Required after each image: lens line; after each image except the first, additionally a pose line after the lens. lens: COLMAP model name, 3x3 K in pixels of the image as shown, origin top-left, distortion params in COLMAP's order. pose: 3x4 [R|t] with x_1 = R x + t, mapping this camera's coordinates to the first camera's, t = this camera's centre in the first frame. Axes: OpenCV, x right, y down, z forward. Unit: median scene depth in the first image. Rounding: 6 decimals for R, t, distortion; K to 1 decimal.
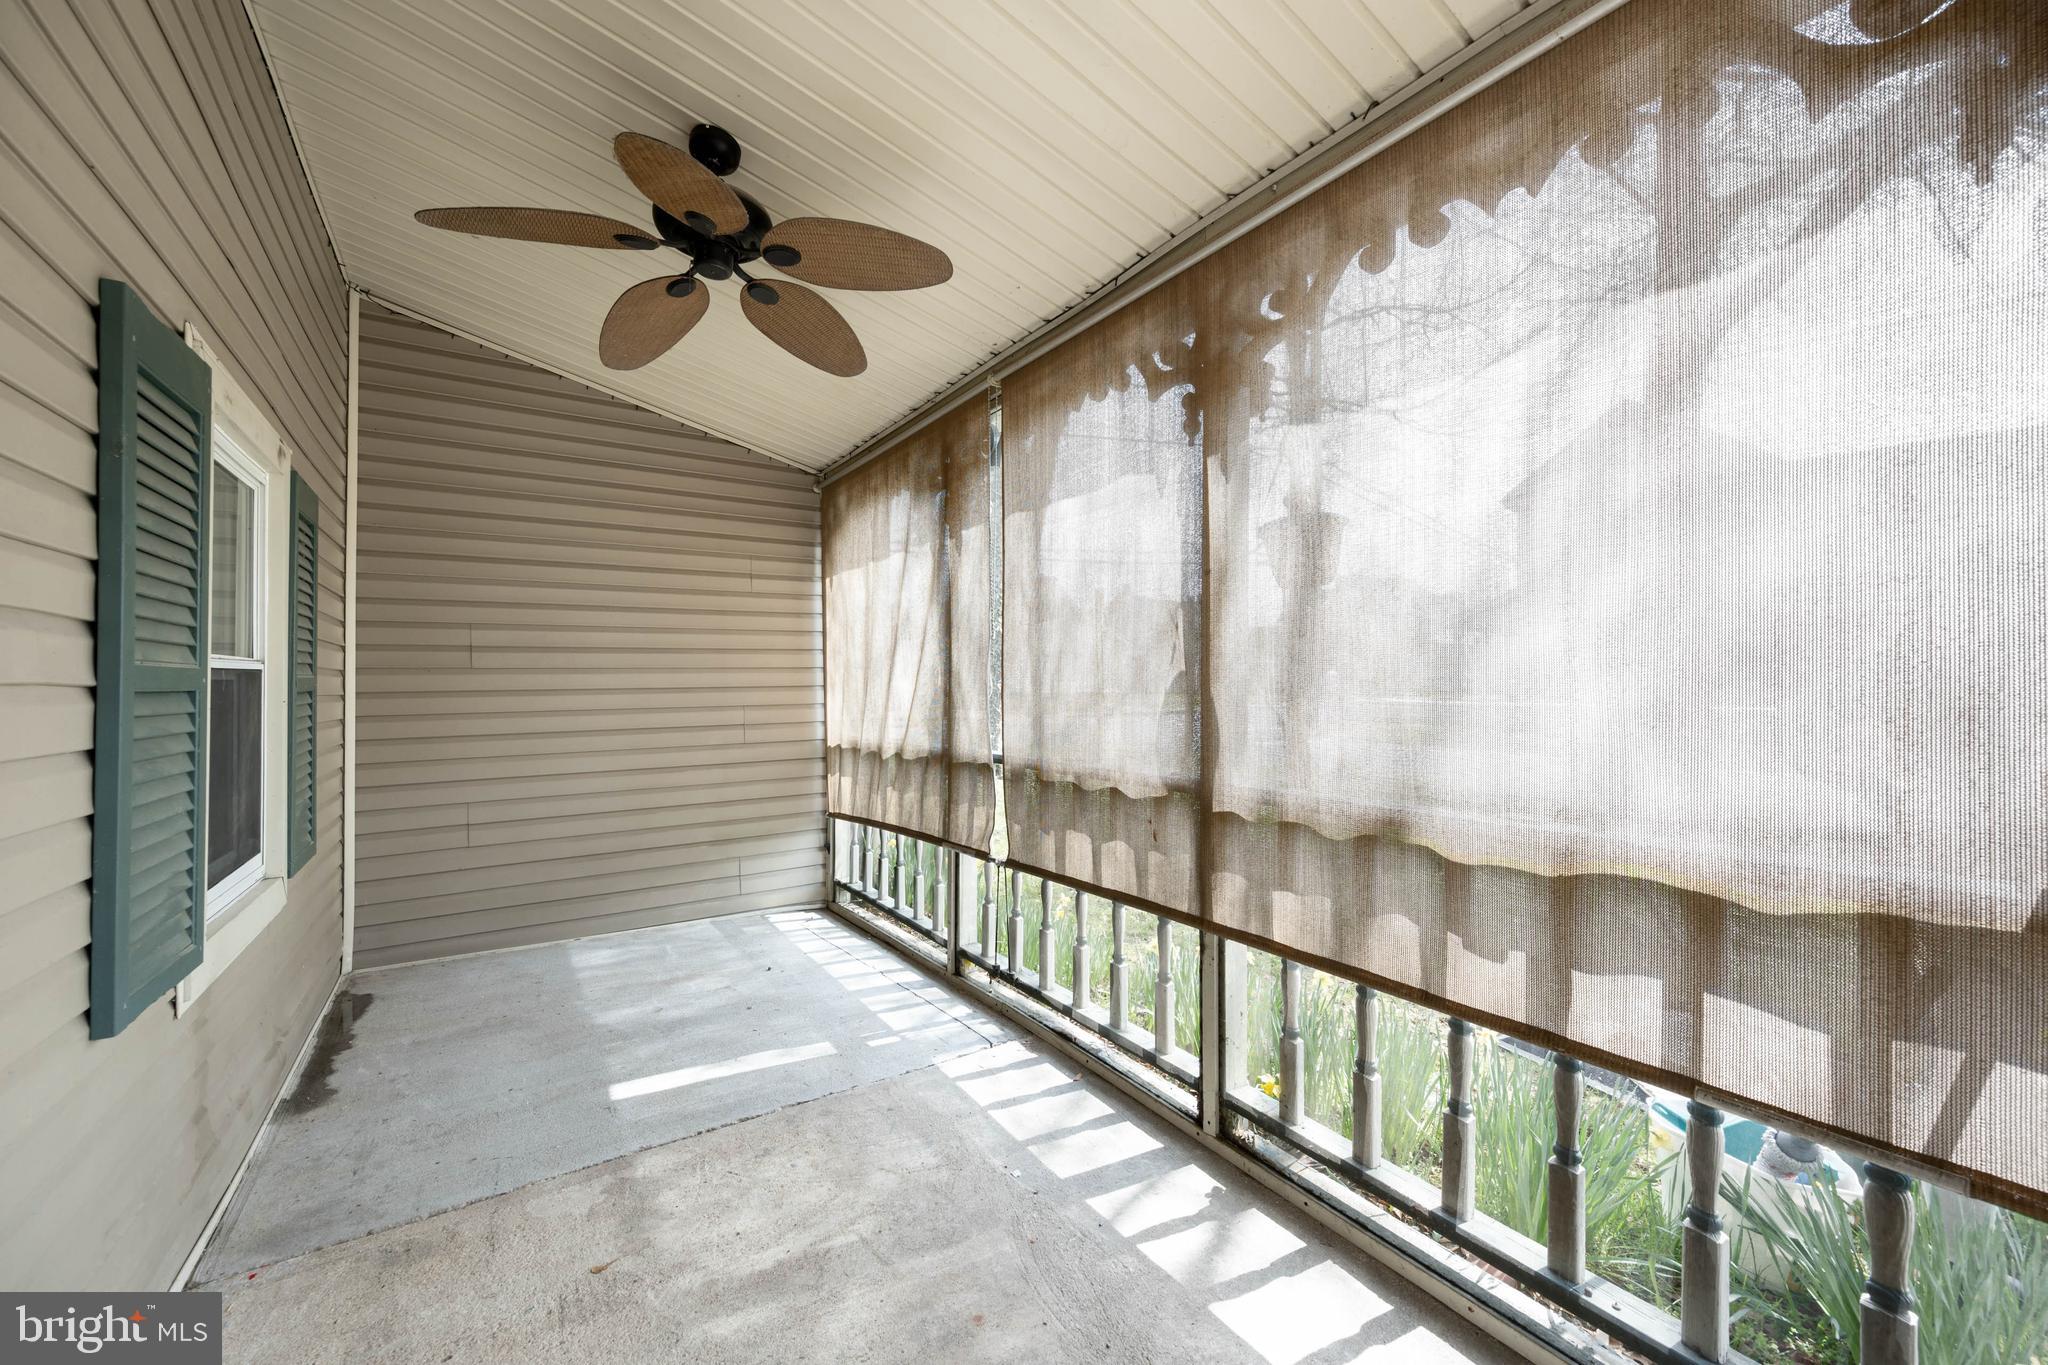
lens RADIAL K [[848.7, 0, 1024.0], [0, 848.7, 682.5], [0, 0, 1]] dist [0.022532, 0.000044]
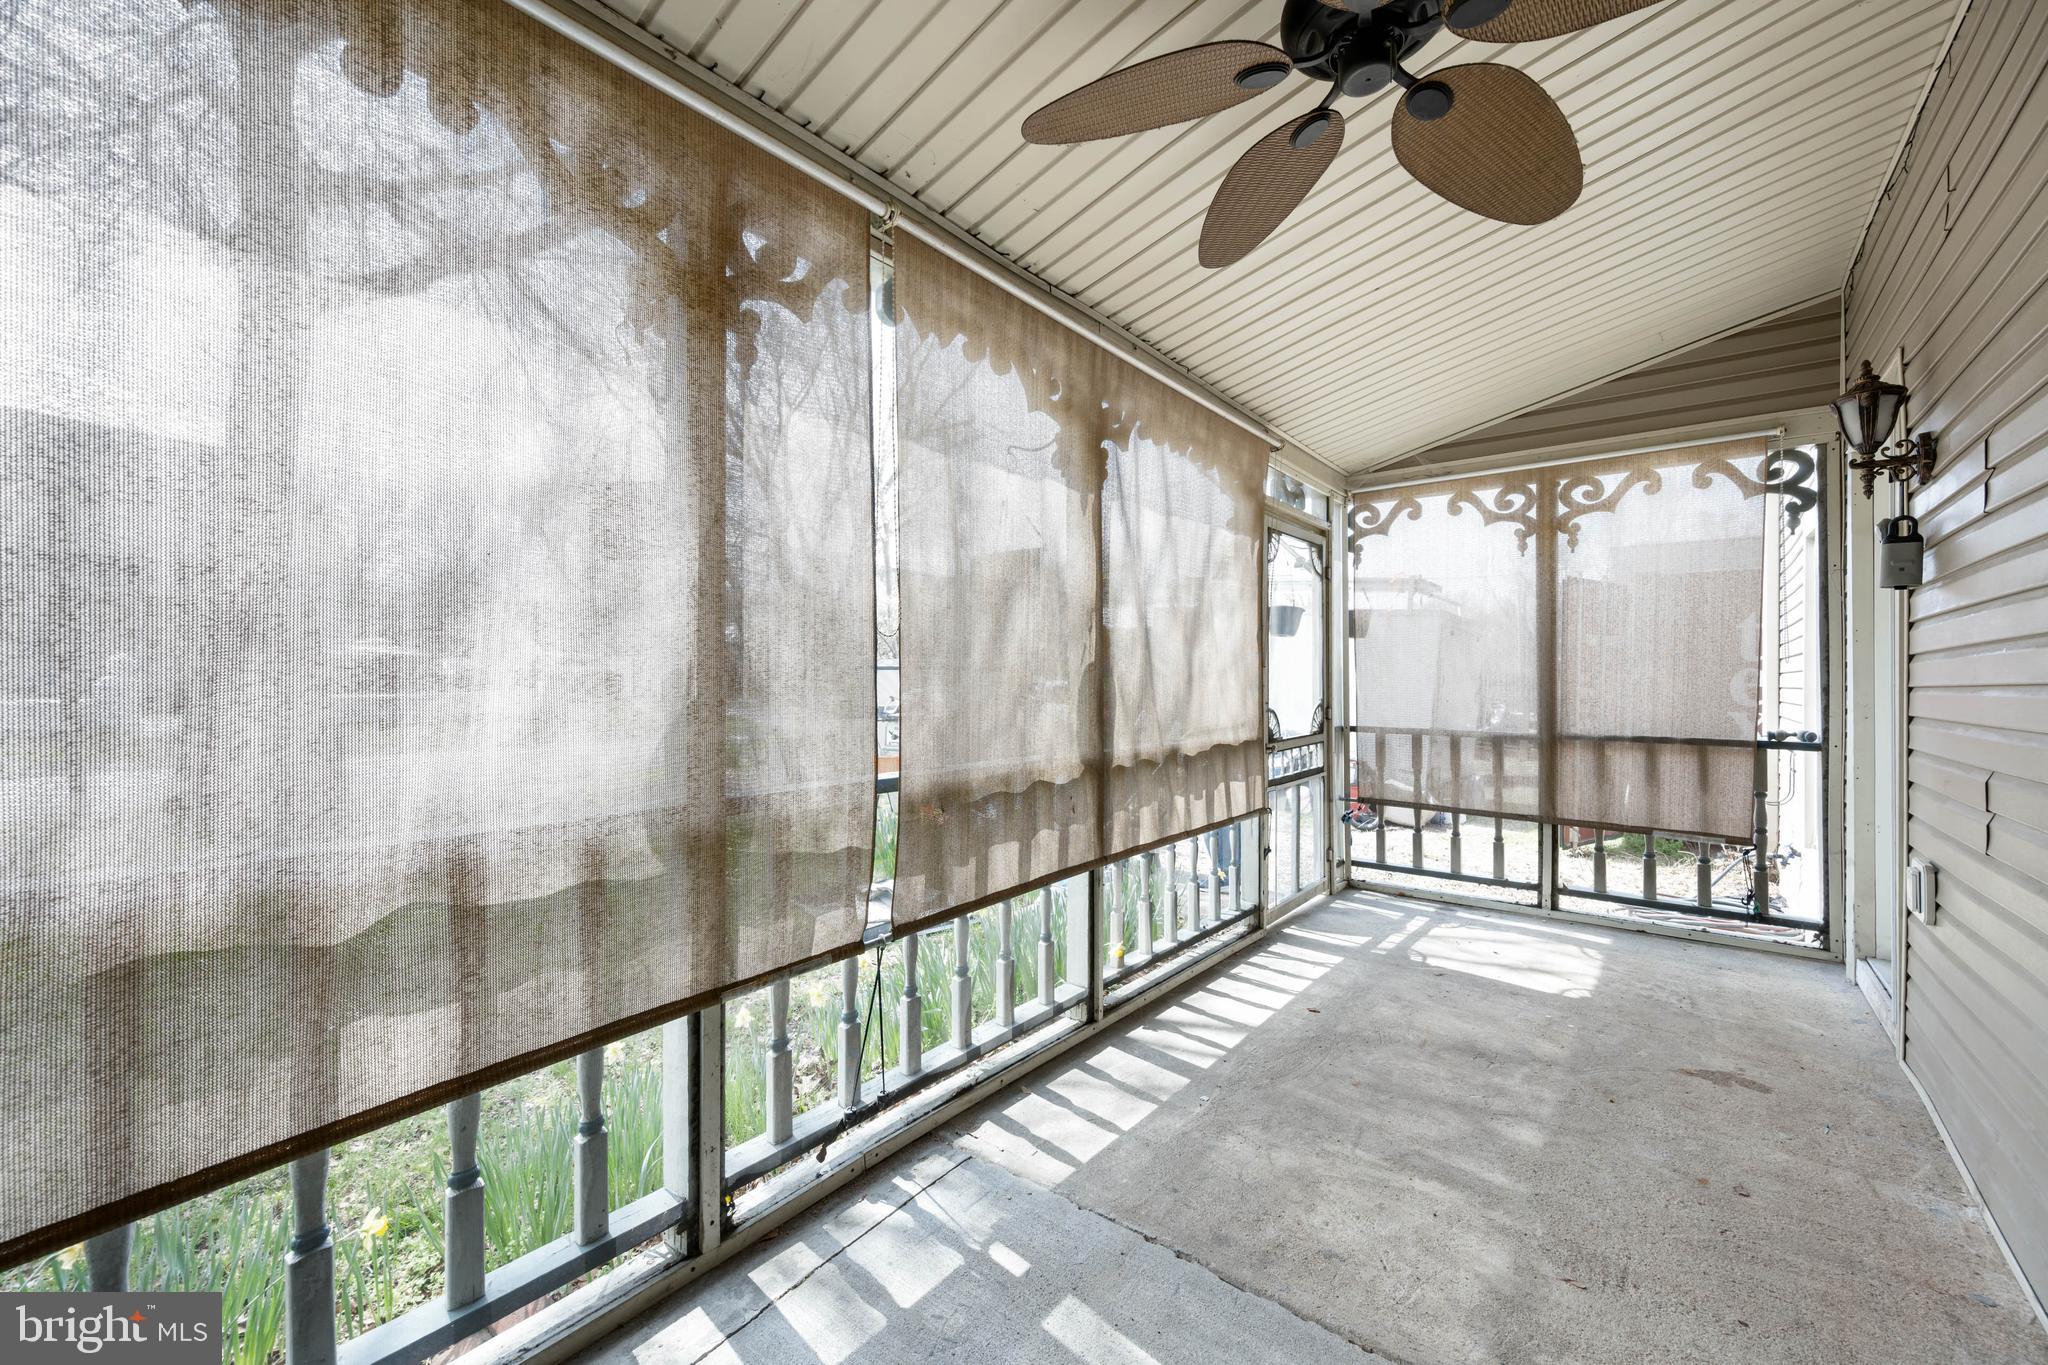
lens RADIAL K [[848.7, 0, 1024.0], [0, 848.7, 682.5], [0, 0, 1]] dist [0.022532, 0.000044]
pose [[-0.346217, -0.004441, 0.938144, -0.931453], [-0.006680, 0.999975, 0.002268, 0.007919], [-0.938131, -0.005481, -0.346238, 1.508862]]
